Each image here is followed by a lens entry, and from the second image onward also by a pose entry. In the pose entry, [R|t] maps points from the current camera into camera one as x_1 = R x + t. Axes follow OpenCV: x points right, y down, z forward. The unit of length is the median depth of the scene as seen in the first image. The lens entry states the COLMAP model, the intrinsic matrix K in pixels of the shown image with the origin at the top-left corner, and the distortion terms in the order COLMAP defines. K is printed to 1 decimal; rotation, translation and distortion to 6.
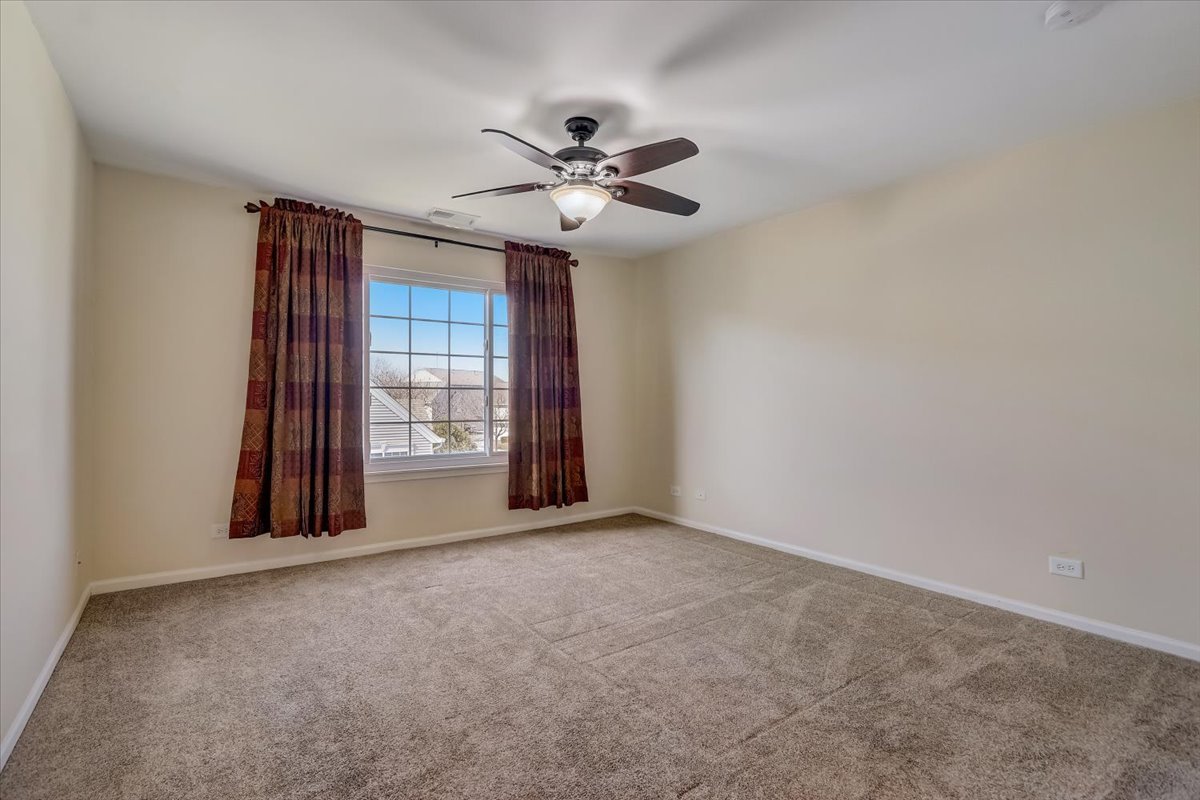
lens RADIAL K [[554.4, 0, 579.3], [0, 554.4, 401.6], [0, 0, 1]] dist [-0.003212, 0.000085]
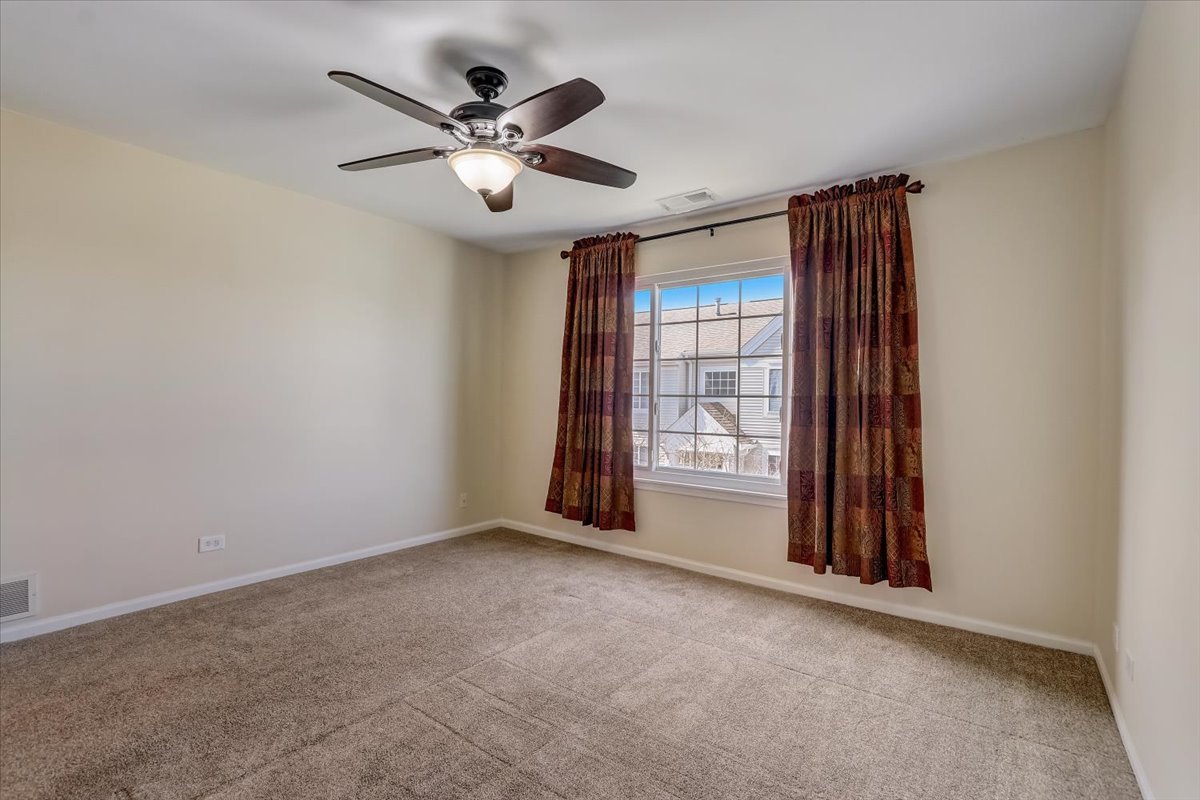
lens RADIAL K [[554.4, 0, 579.3], [0, 554.4, 401.6], [0, 0, 1]] dist [-0.003212, 0.000085]
pose [[0.299991, 0.004576, -0.953931, 0.574446], [-0.021415, 0.999769, -0.001939, -0.010343], [0.953702, 0.021011, 0.300020, 0.598093]]
